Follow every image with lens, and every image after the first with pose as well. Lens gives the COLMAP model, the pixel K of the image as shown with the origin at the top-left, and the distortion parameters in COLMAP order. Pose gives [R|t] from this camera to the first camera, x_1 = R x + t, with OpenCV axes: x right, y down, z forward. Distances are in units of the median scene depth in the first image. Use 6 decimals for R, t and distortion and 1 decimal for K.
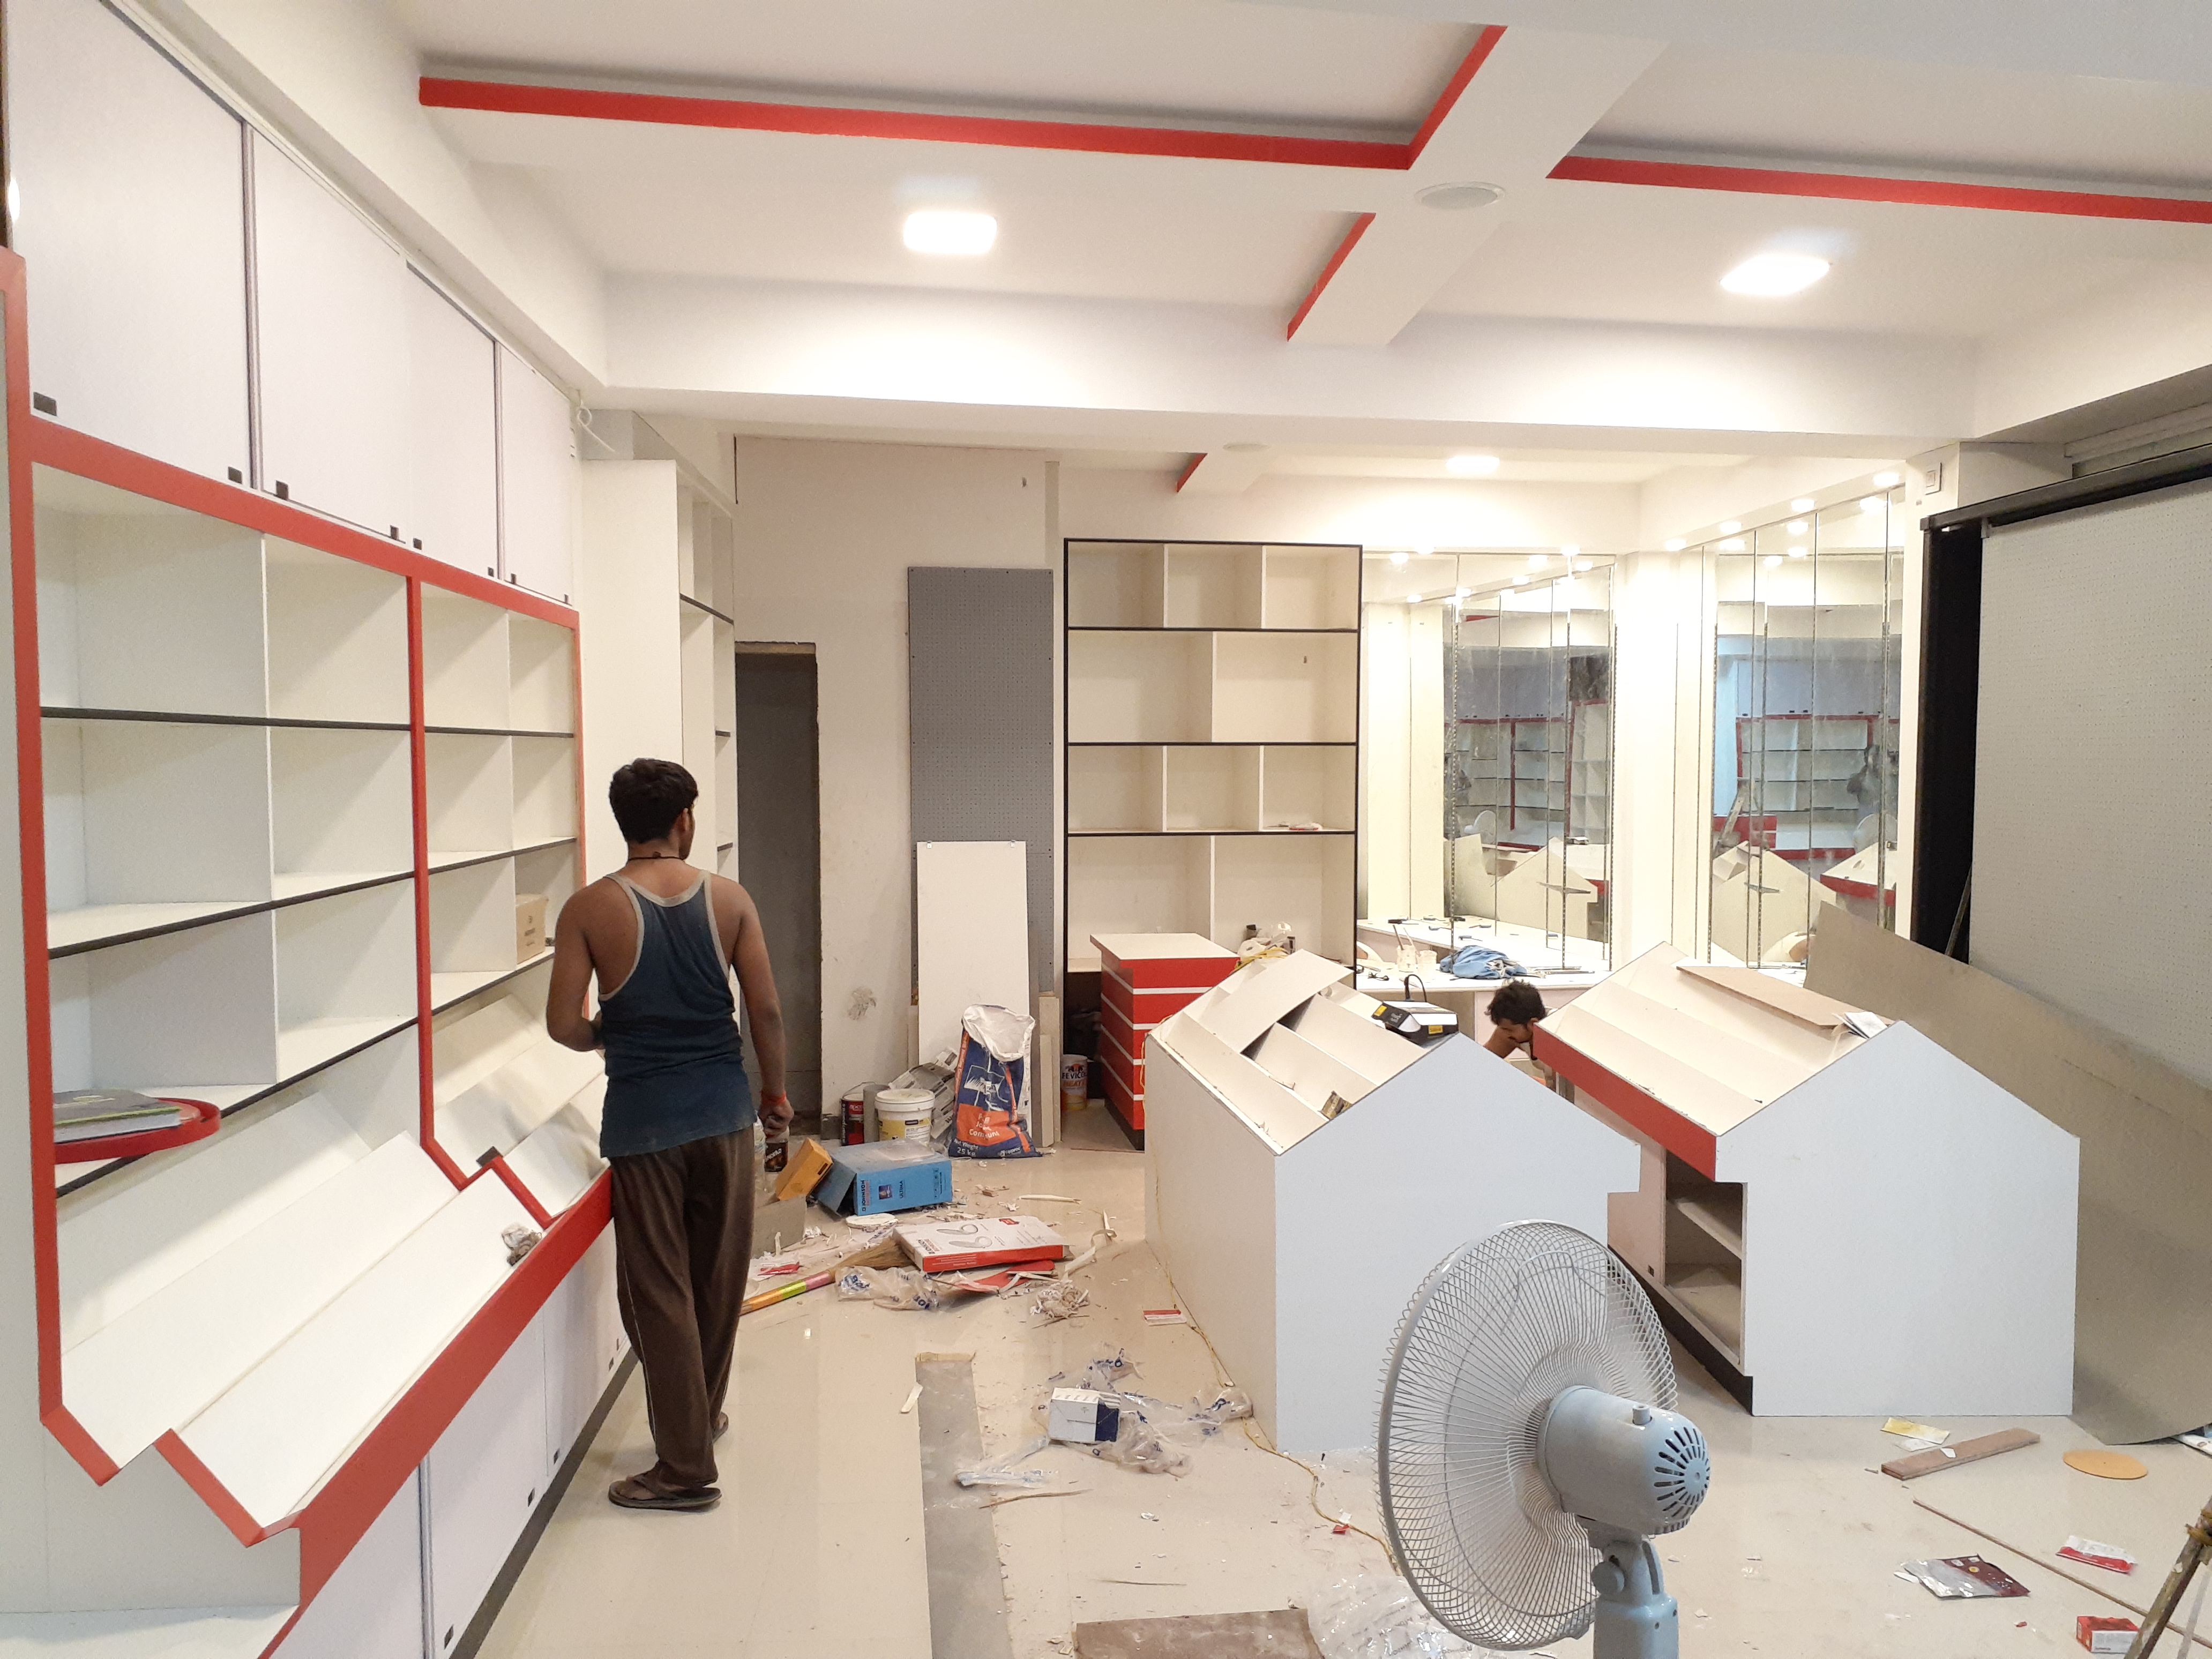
lens RADIAL K [[1700.1, 0, 1256.5], [0, 1700.1, 833.7], [0, 0, 1]] dist [0.098189, -0.222131]
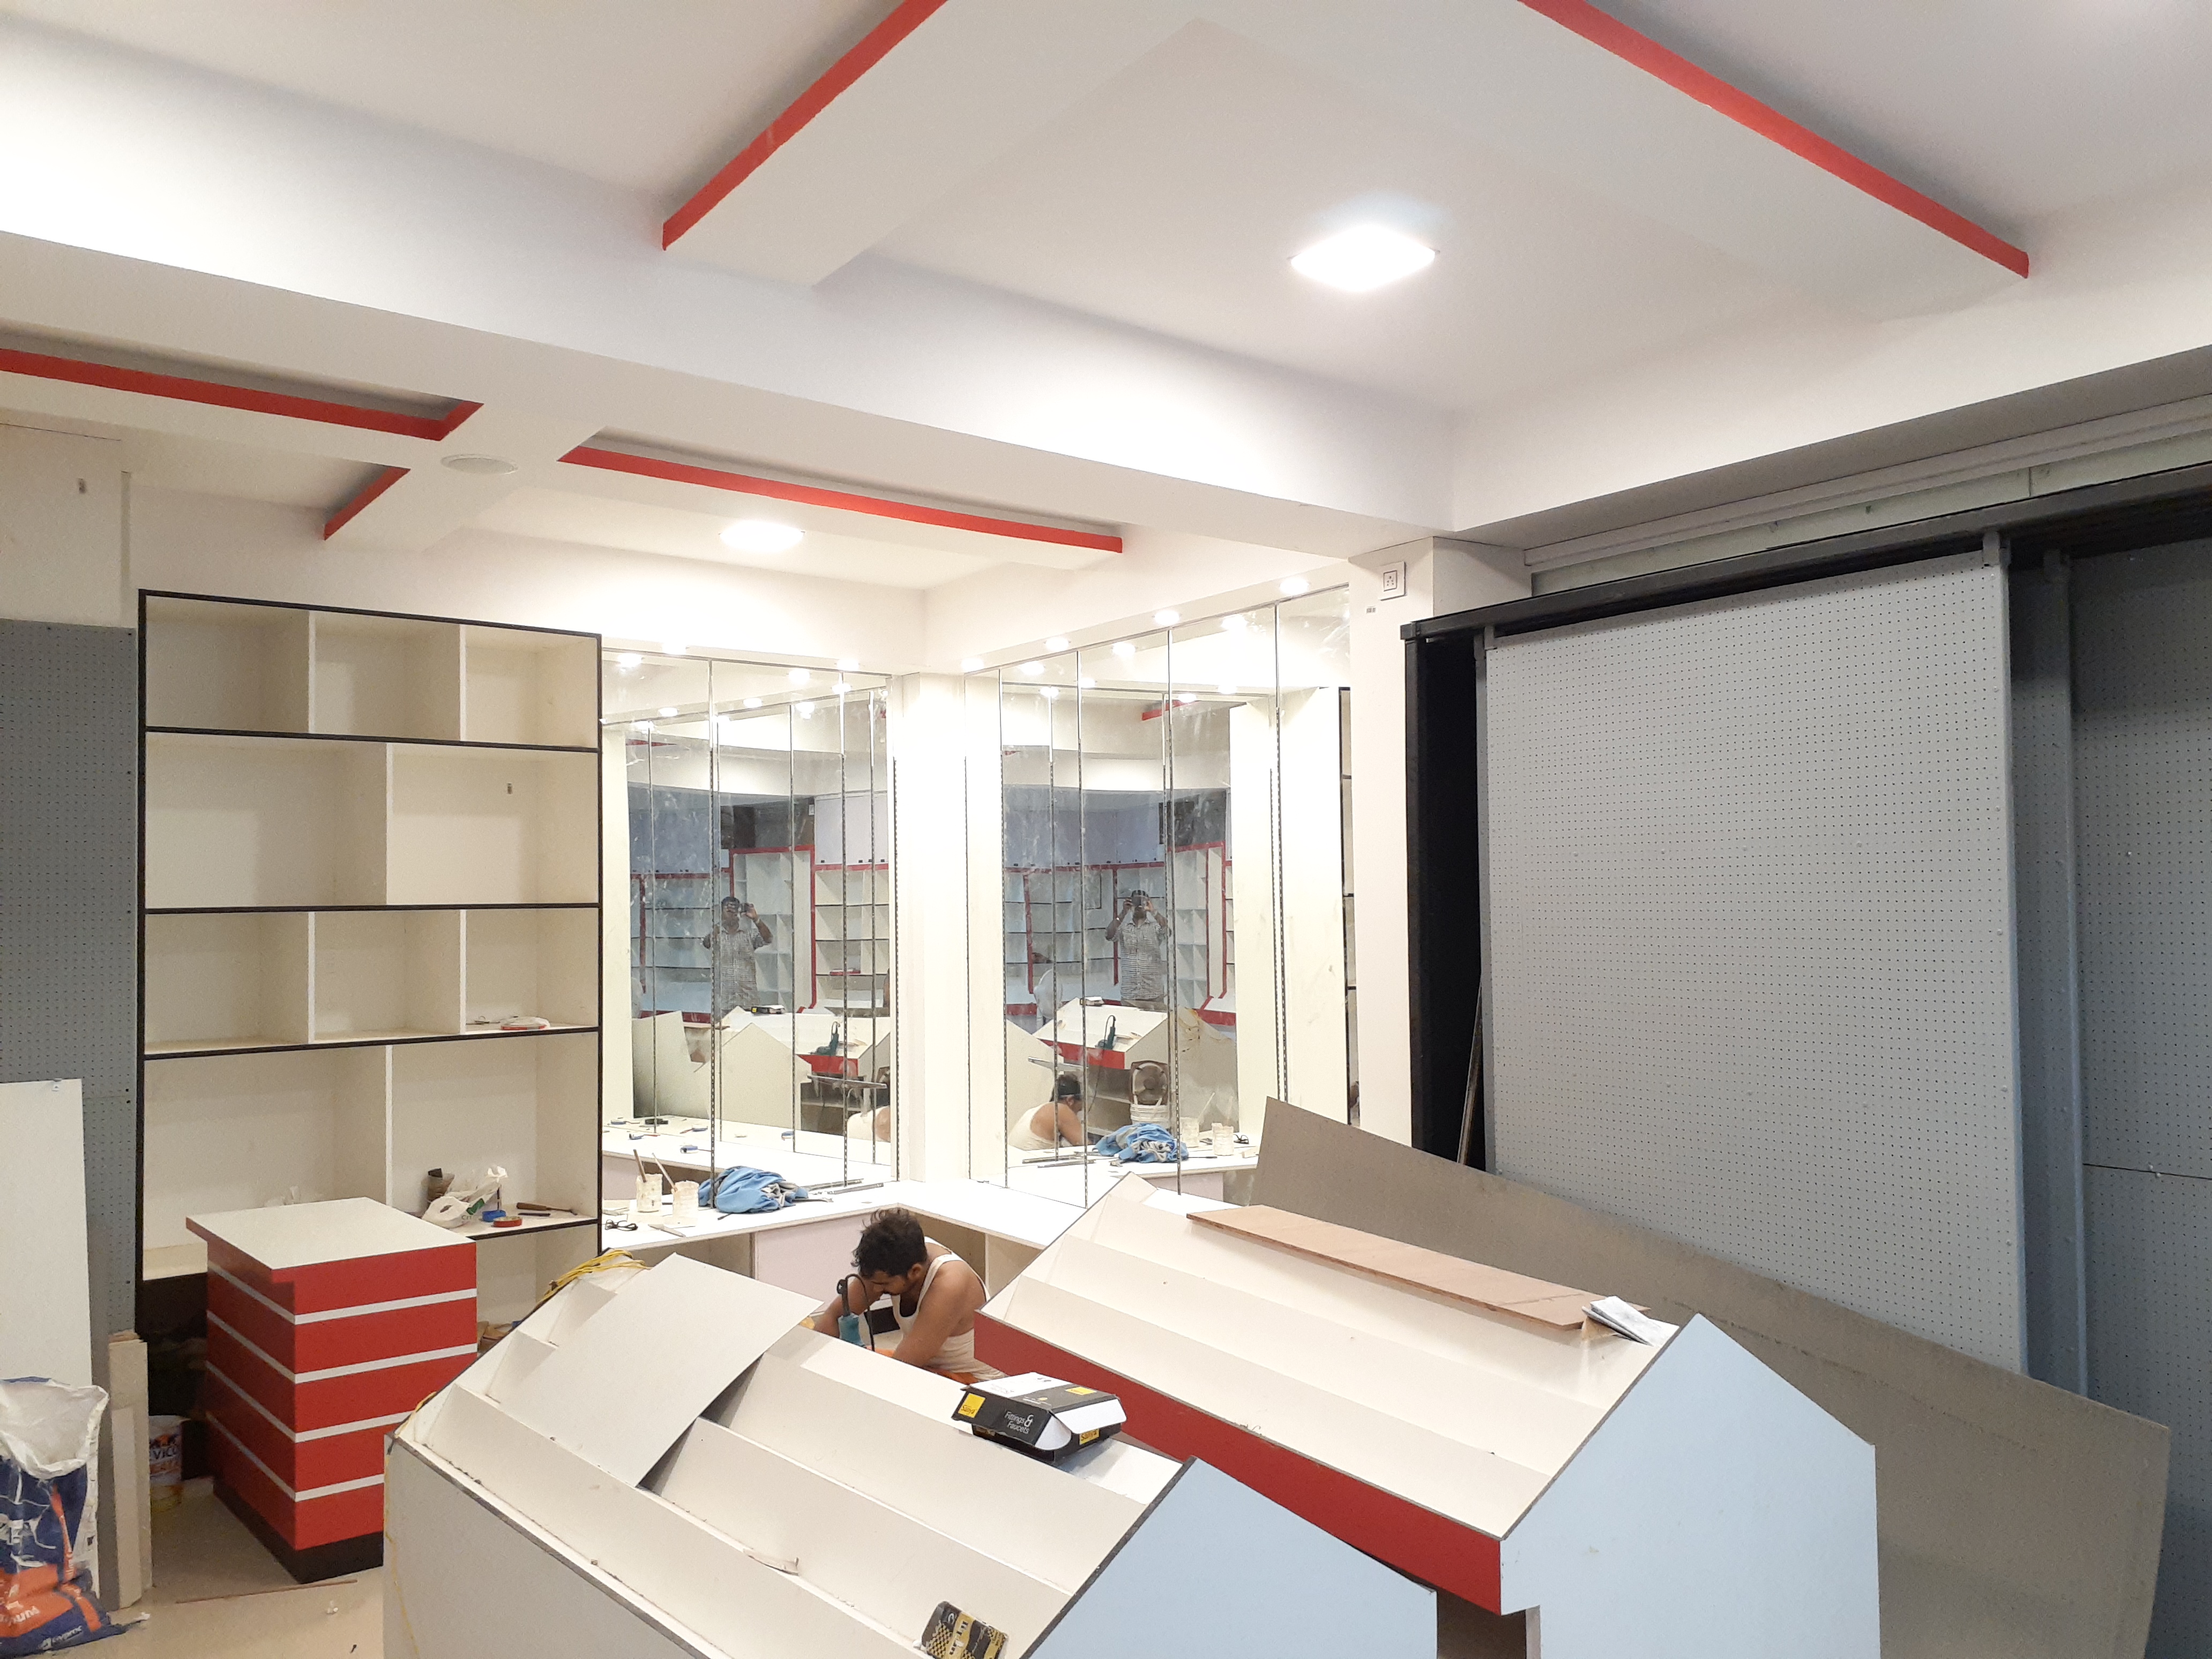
lens RADIAL K [[1736.6, 0, 1173.7], [0, 1736.6, 857.2], [0, 0, 1]] dist [0.034978, -0.048101]
pose [[0.889489, 0.001139, 0.456955, -0.074244], [0.033100, 0.997209, -0.066917, -0.018638], [-0.455756, 0.074647, 0.886969, 0.278377]]
